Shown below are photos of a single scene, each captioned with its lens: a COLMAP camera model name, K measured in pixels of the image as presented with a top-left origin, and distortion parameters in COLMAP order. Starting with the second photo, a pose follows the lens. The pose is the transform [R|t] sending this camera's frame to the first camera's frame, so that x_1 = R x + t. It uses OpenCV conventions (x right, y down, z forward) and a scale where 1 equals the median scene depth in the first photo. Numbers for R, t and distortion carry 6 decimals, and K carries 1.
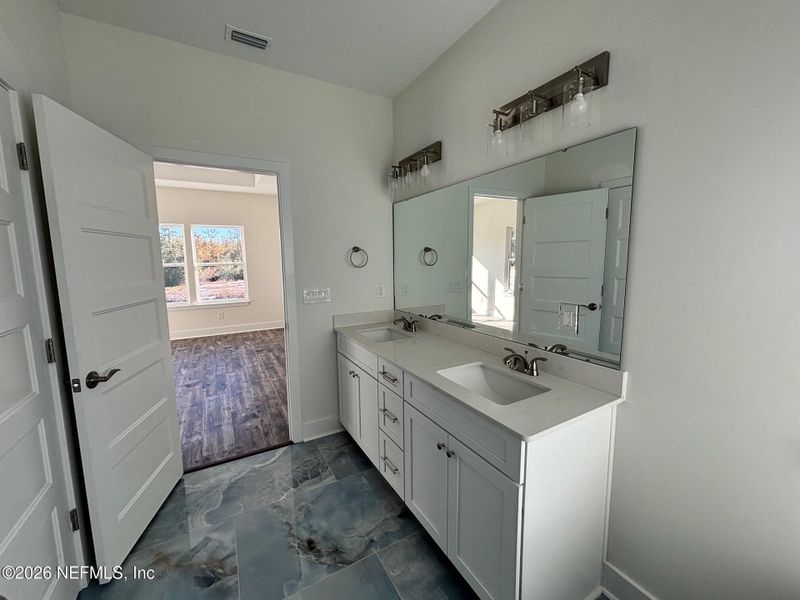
lens RADIAL K [[331.4, 0, 398.0], [0, 331.4, 295.9], [0, 0, 1]] dist [-0.000639, -0.000141]
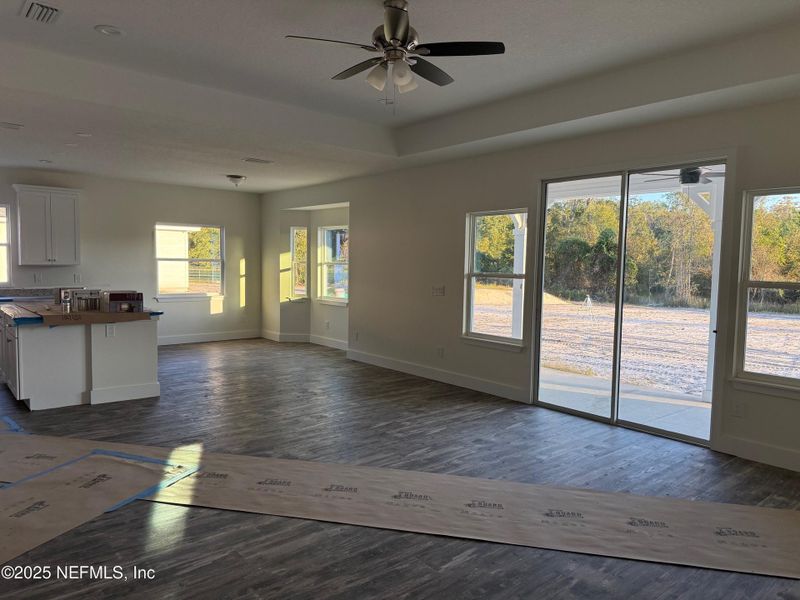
lens RADIAL K [[560.9, 0, 396.2], [0, 560.9, 300.5], [0, 0, 1]] dist [0.035366, -0.042809]
pose [[0.187915, 0.084827, -0.978515, 0.498652], [-0.135657, 0.988957, 0.059681, -0.078992], [0.972772, 0.121527, 0.197347, 0.530404]]
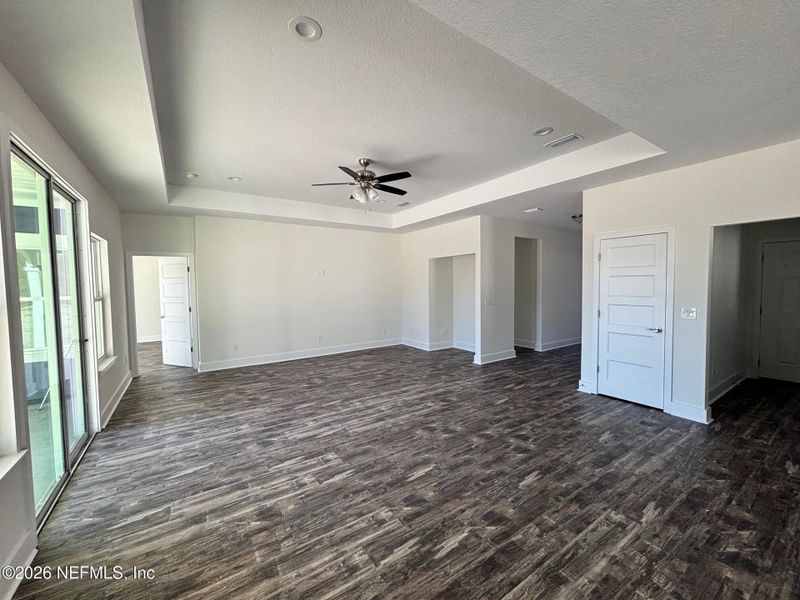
lens RADIAL K [[325.5, 0, 401.1], [0, 325.5, 296.3], [0, 0, 1]] dist [0.001106, -0.000202]
pose [[-0.090534, -0.024351, 0.995596, -1.404002], [0.130910, 0.990735, 0.036137, -0.072094], [-0.987252, 0.133605, -0.086507, 0.676575]]
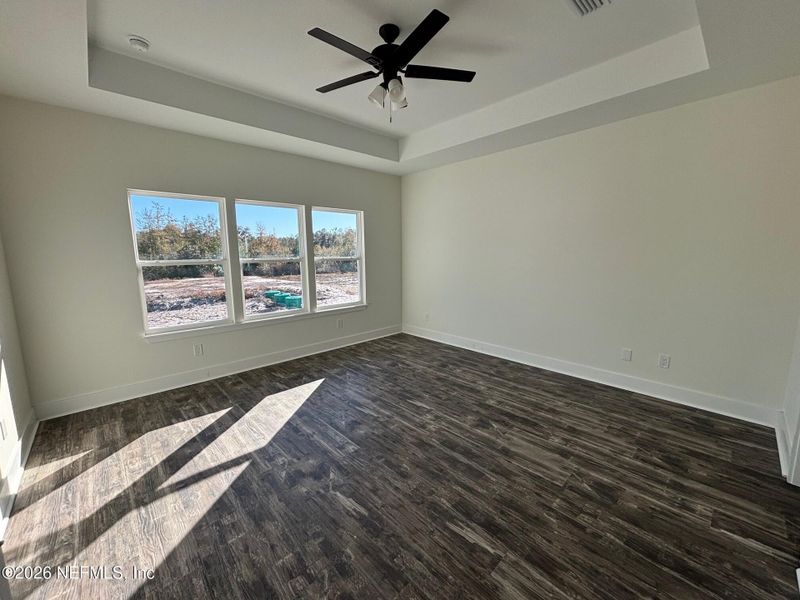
lens RADIAL K [[325.5, 0, 394.3], [0, 325.5, 297.0], [0, 0, 1]] dist [0.001106, -0.000202]
pose [[0.970028, -0.033260, 0.240707, -0.950244], [0.028940, 0.999351, 0.021460, -0.029408], [-0.241265, -0.013851, 0.970361, 0.349972]]
